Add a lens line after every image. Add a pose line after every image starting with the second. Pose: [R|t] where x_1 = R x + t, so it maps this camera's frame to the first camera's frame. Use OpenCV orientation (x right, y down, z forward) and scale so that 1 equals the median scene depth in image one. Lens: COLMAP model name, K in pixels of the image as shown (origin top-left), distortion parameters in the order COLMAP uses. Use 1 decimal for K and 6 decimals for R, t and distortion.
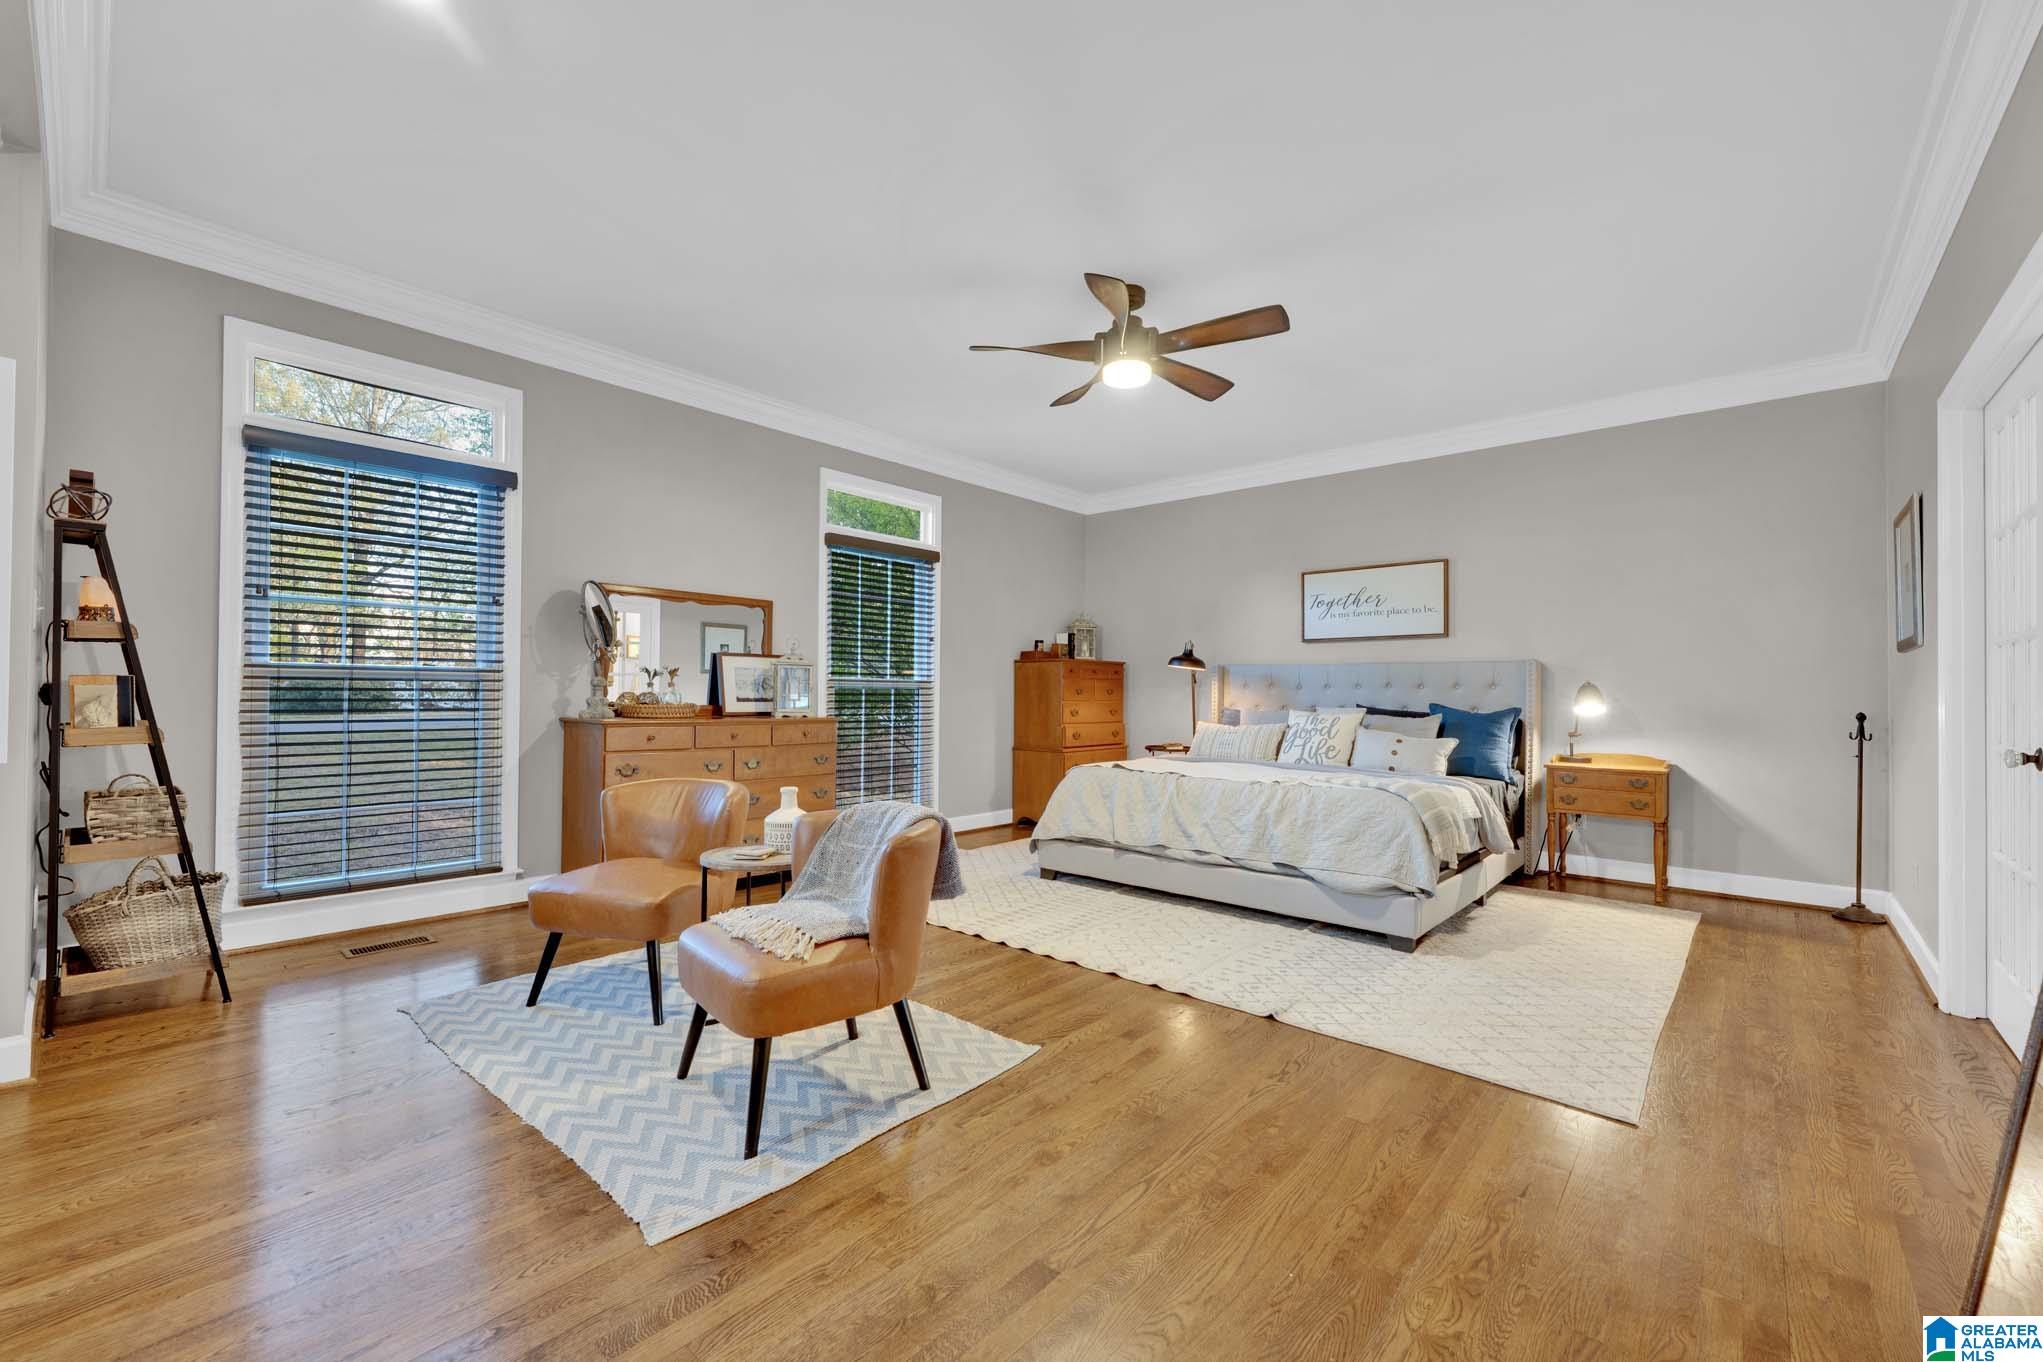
lens RADIAL K [[803.0, 0, 1052.9], [0, 803.0, 685.2], [0, 0, 1]] dist [0.001029, 0.000452]
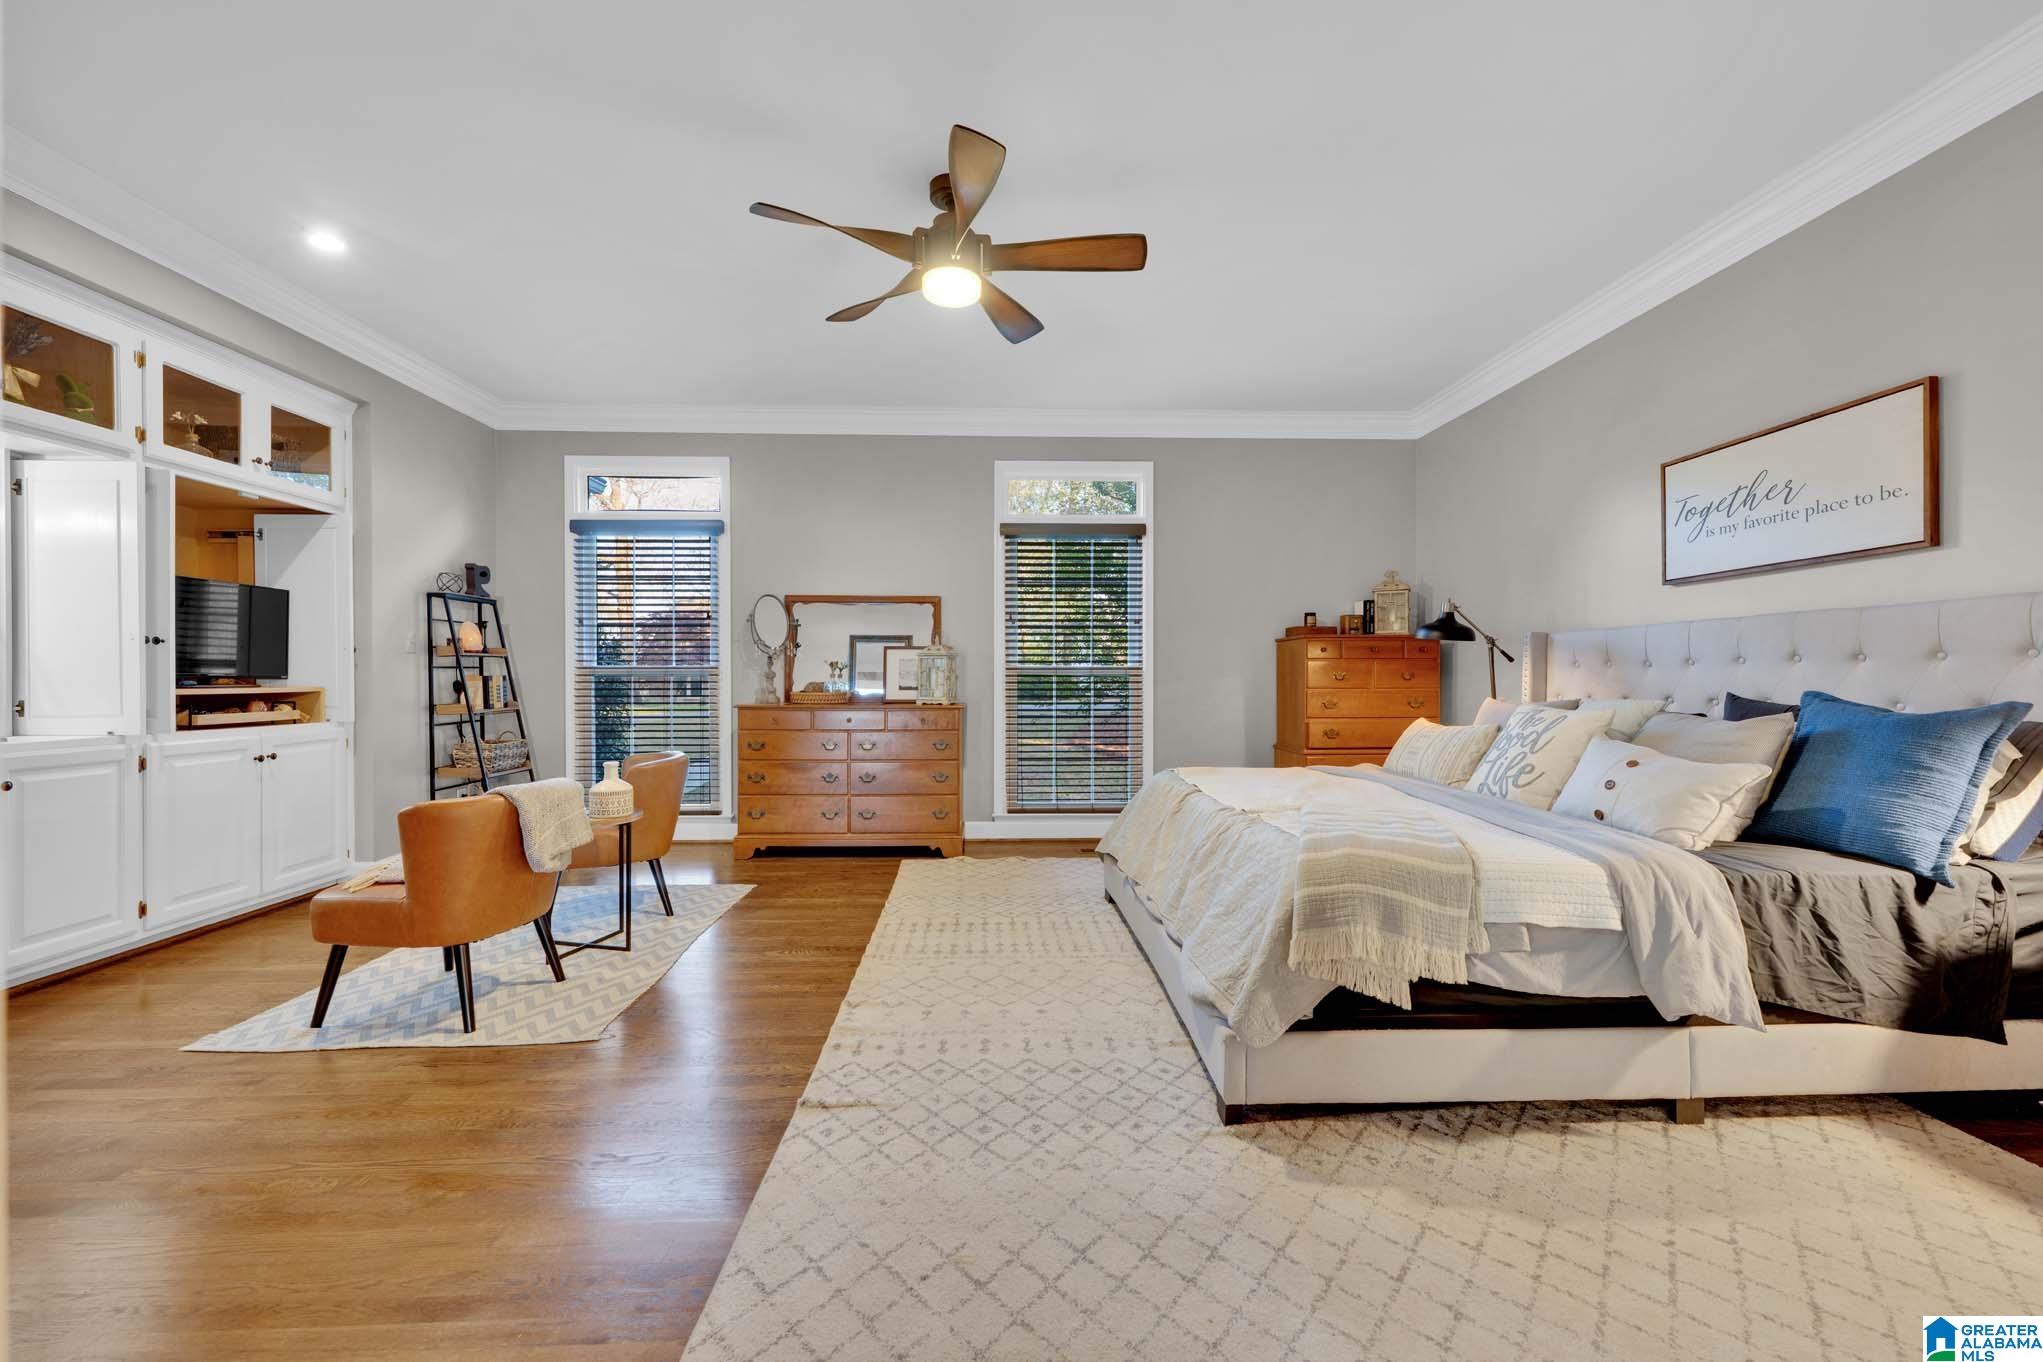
lens RADIAL K [[803.0, 0, 1006.0], [0, 803.0, 681.7], [0, 0, 1]] dist [0.001029, 0.000452]
pose [[0.689236, -0.009012, -0.724481, 0.558157], [0.015615, 0.999875, 0.002418, 0.009045], [0.724369, -0.012979, 0.689291, 0.364994]]
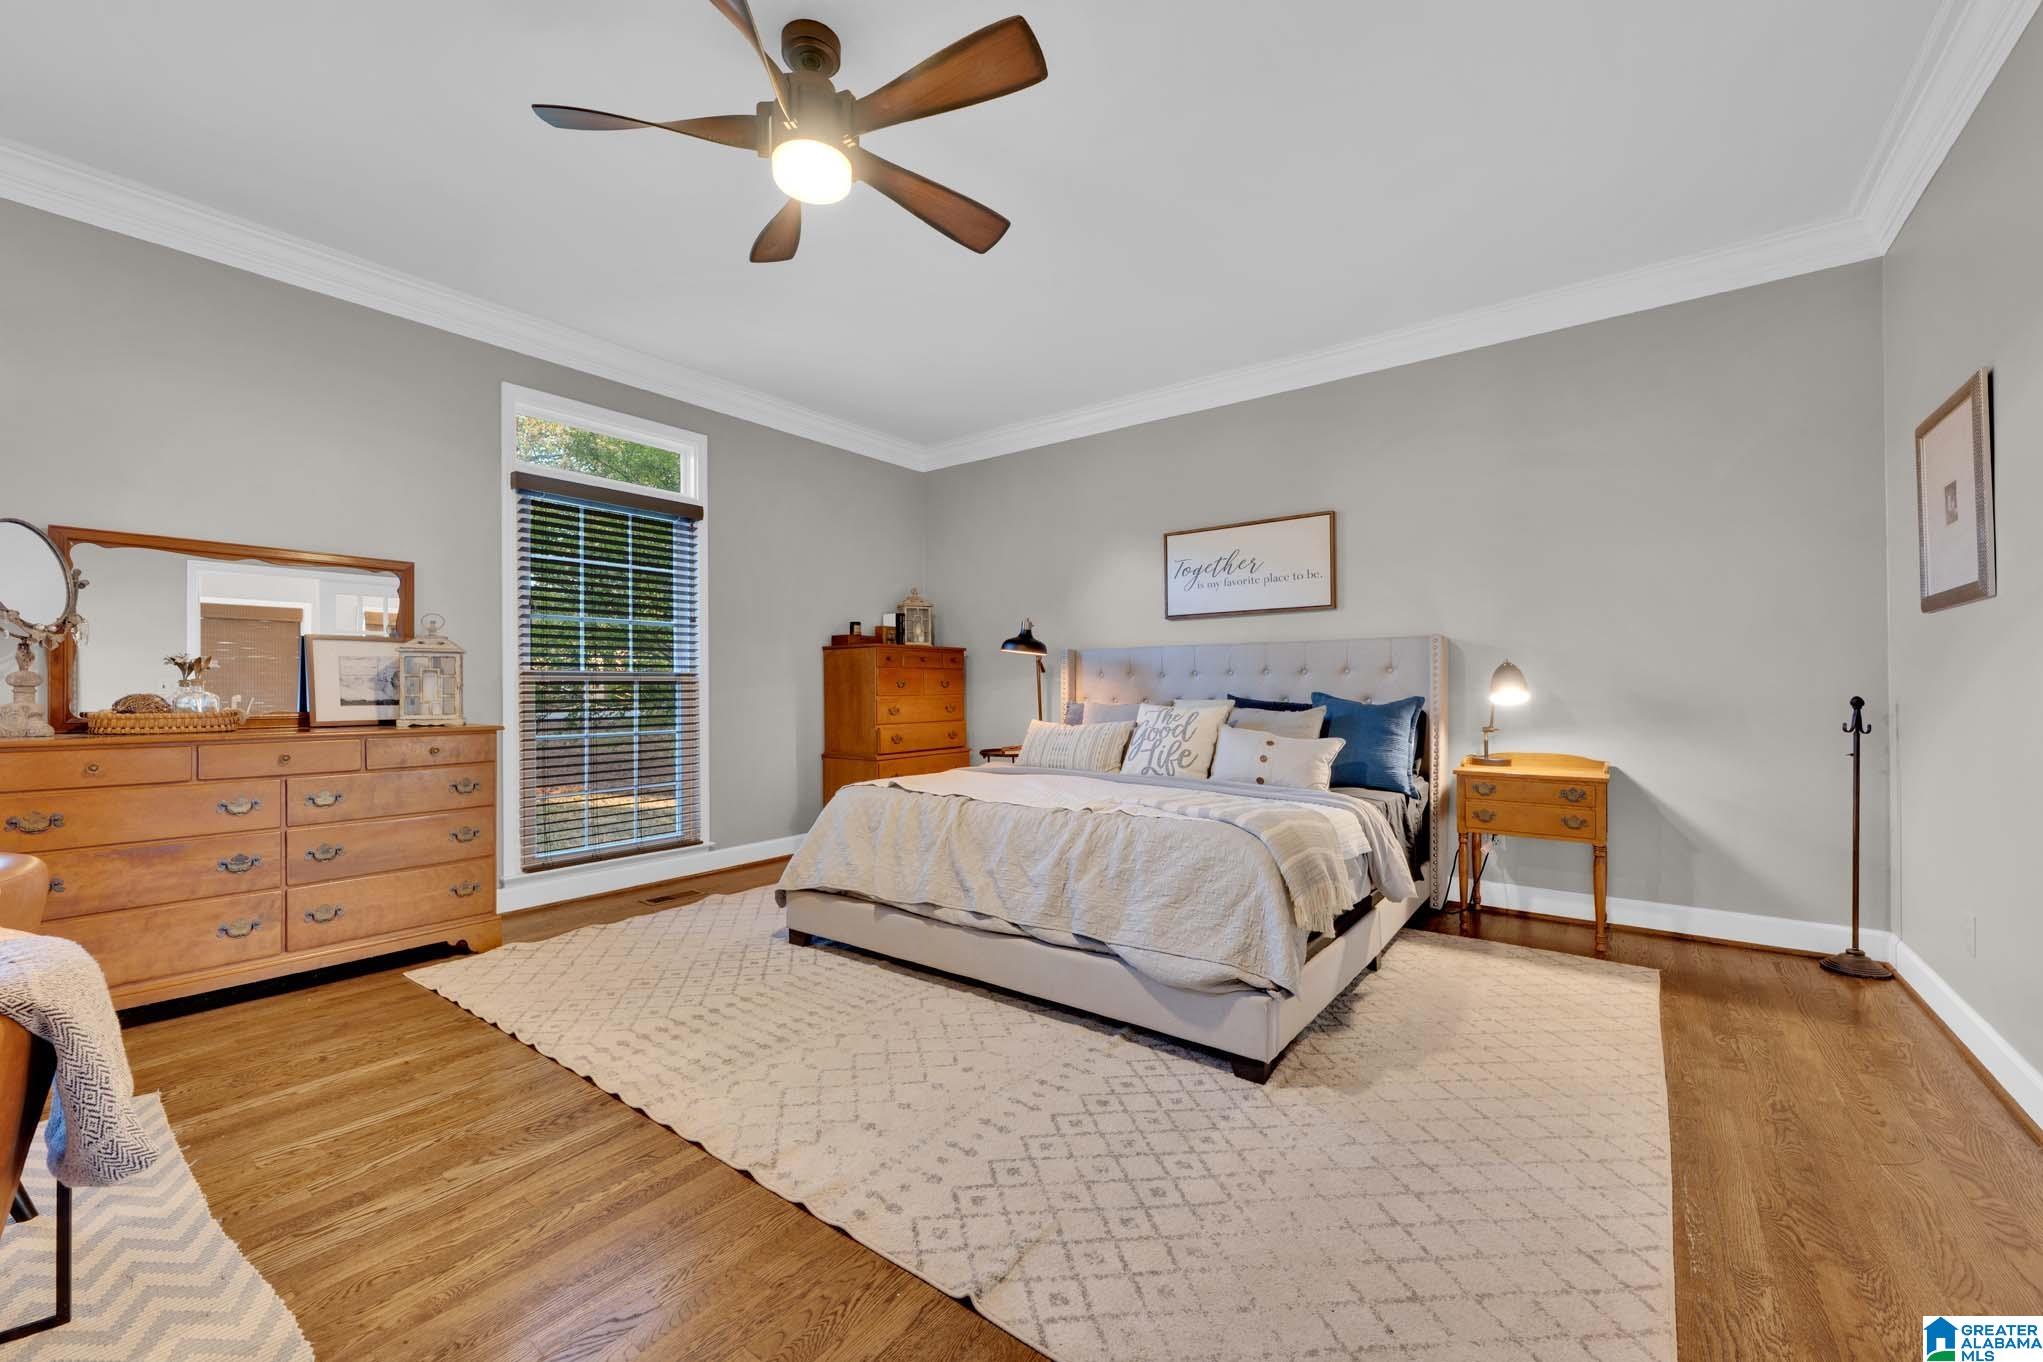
lens RADIAL K [[803.0, 0, 1042.5], [0, 803.0, 682.7], [0, 0, 1]] dist [0.001029, 0.000452]
pose [[0.996525, -0.014621, 0.082002, 0.164846], [0.014191, 0.999882, 0.005828, 0.005549], [-0.082077, -0.004644, 0.996615, 0.278830]]
